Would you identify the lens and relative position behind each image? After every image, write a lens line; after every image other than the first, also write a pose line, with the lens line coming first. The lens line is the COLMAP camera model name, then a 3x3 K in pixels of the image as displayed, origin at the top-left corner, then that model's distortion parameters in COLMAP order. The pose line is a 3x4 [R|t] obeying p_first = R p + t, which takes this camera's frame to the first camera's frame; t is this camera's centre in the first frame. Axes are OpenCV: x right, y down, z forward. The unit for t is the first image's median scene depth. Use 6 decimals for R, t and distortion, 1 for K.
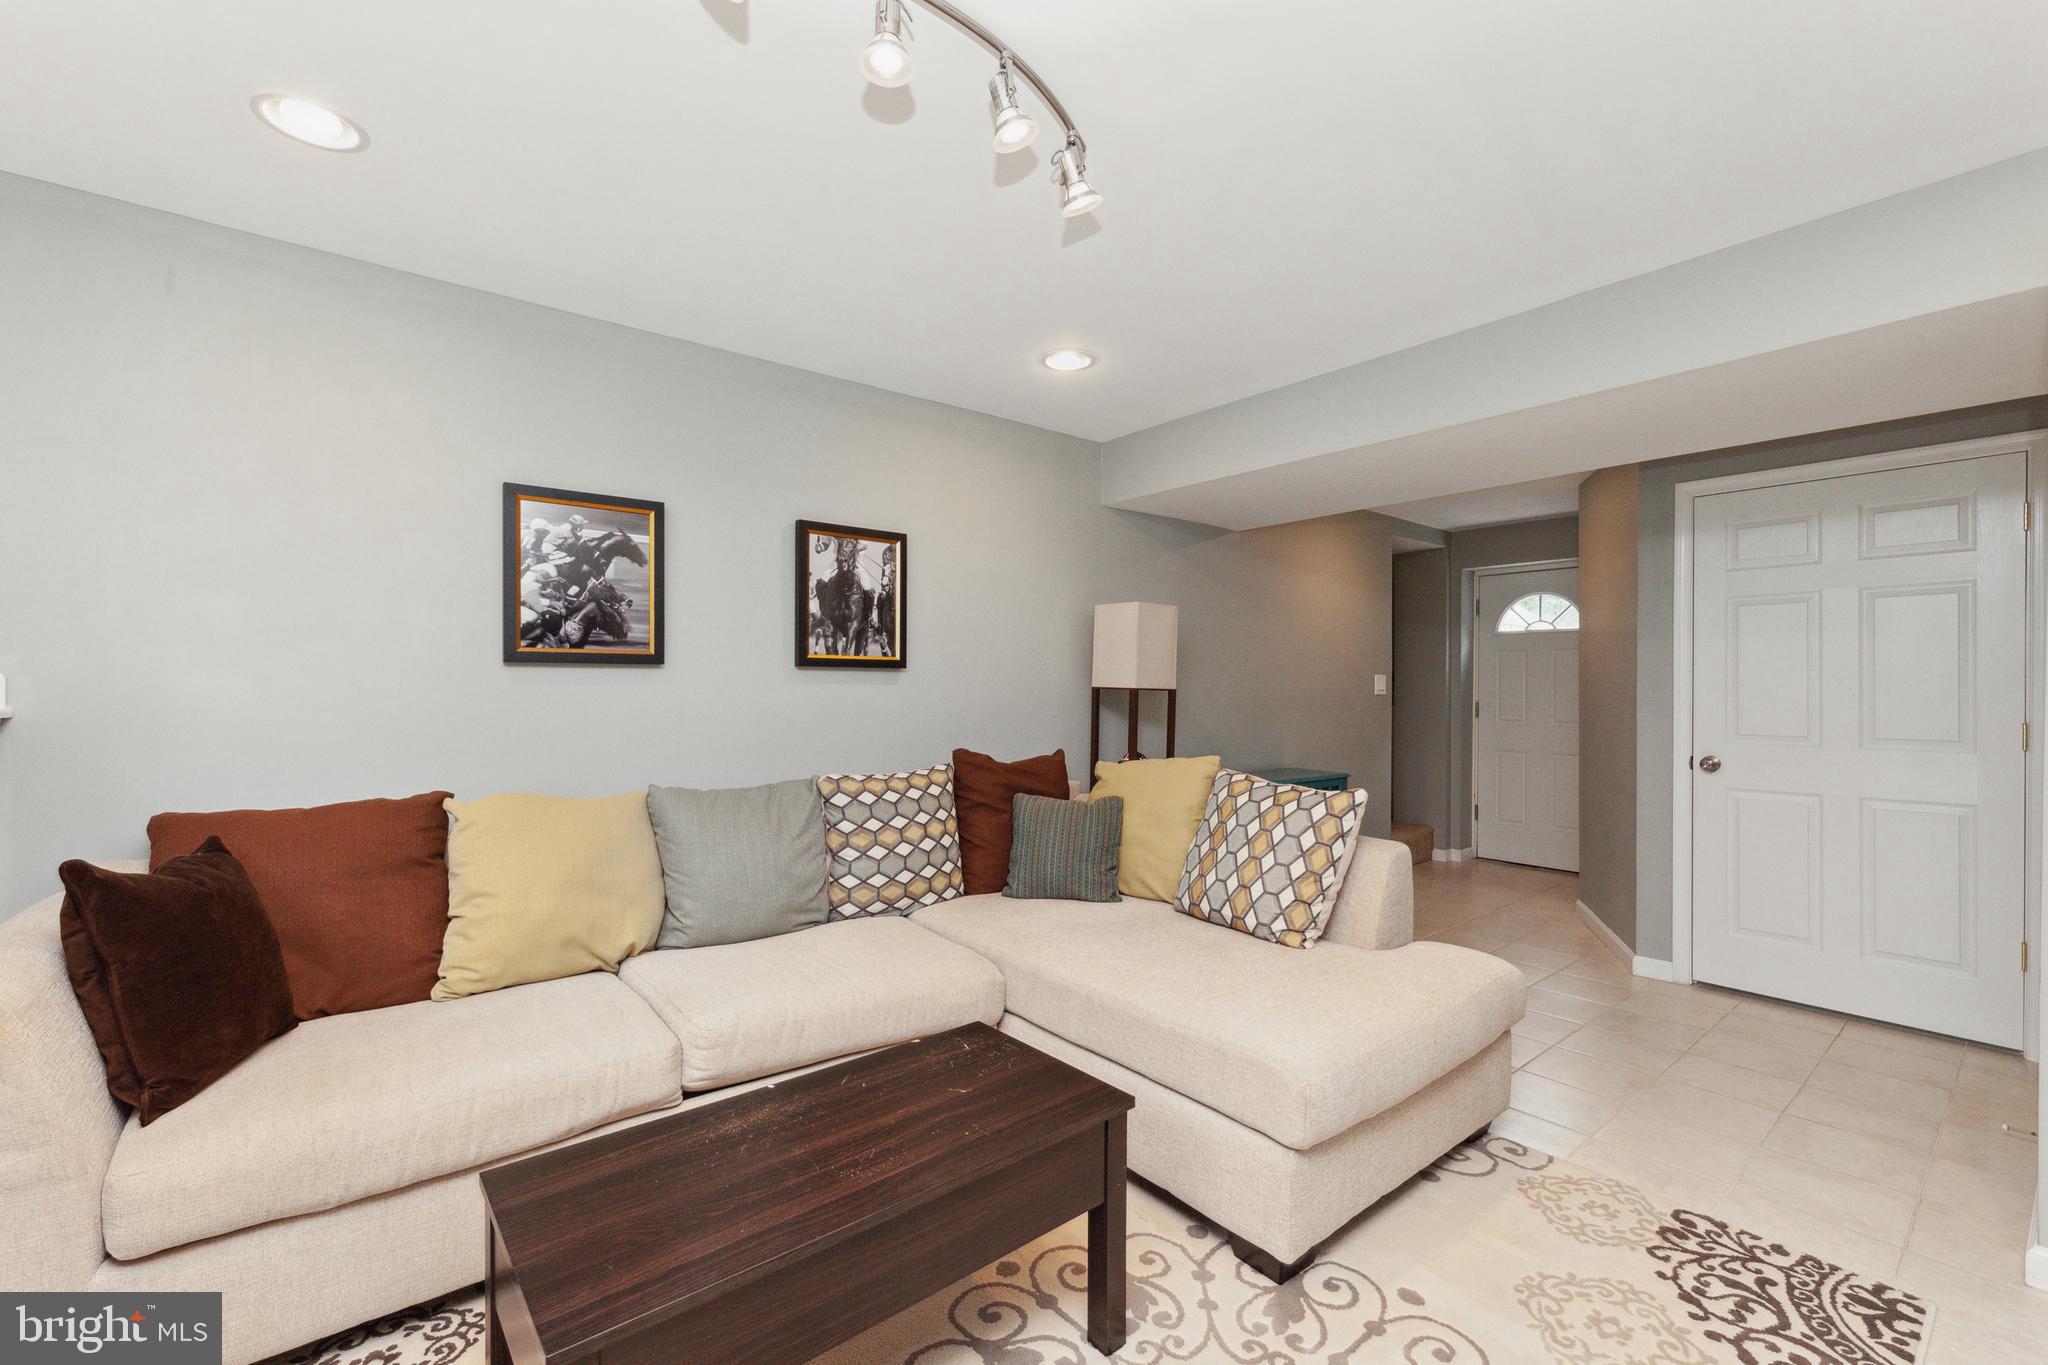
lens RADIAL K [[856.5, 0, 1020.8], [0, 856.5, 687.4], [0, 0, 1]] dist [0.004033, 0.000343]
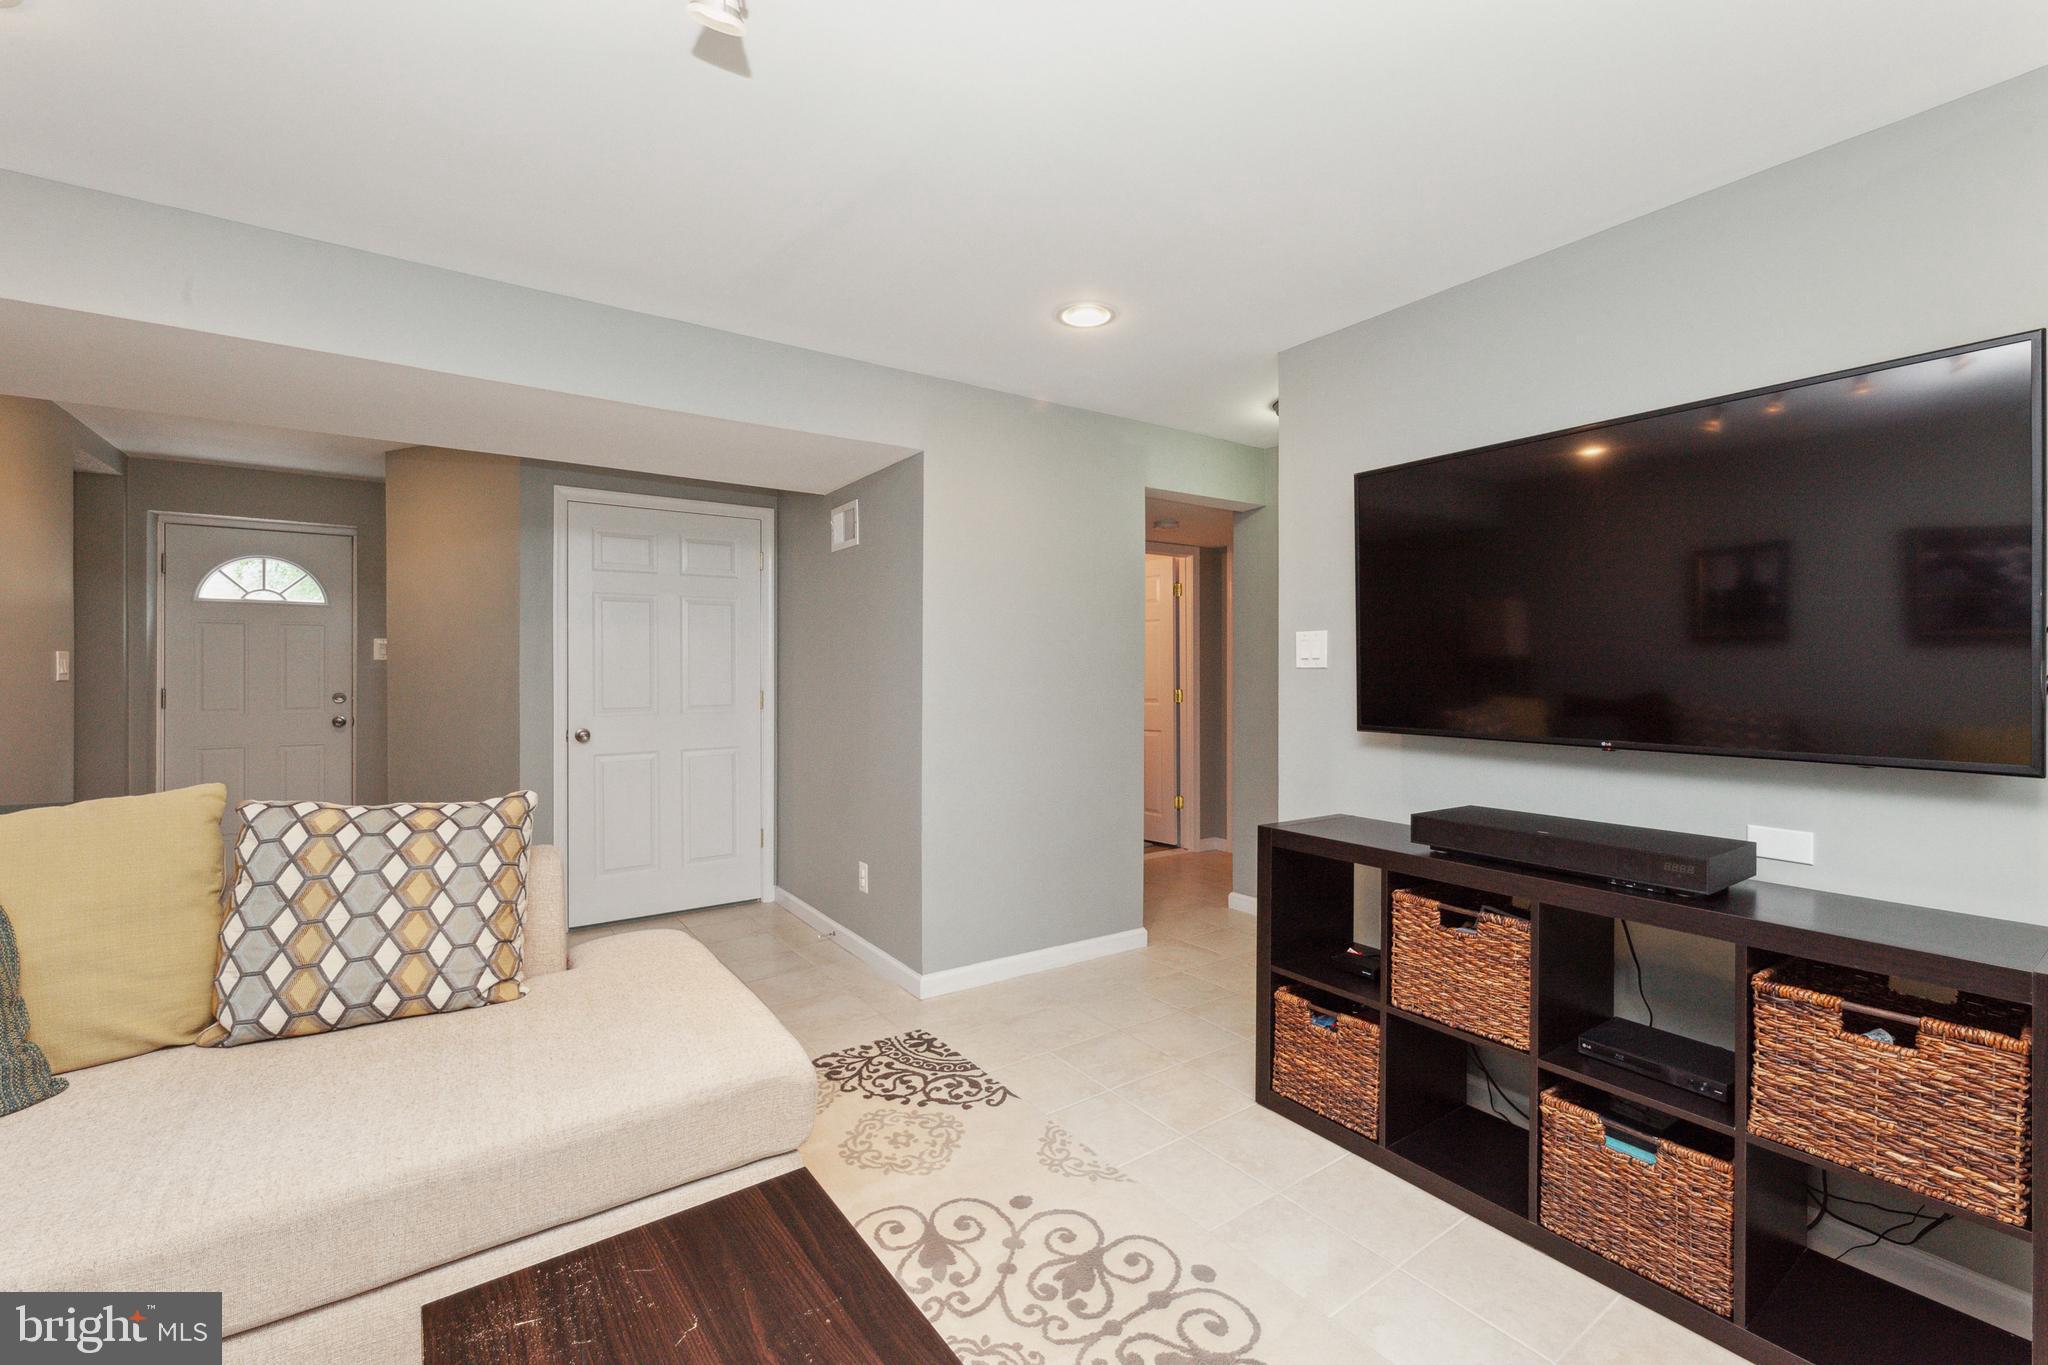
lens RADIAL K [[856.5, 0, 1020.1], [0, 856.5, 675.6], [0, 0, 1]] dist [0.004033, 0.000343]
pose [[0.072324, -0.008728, 0.997343, -0.425929], [-0.001733, 0.999959, 0.008877, -0.004595], [-0.997380, -0.002370, 0.072306, 0.461414]]
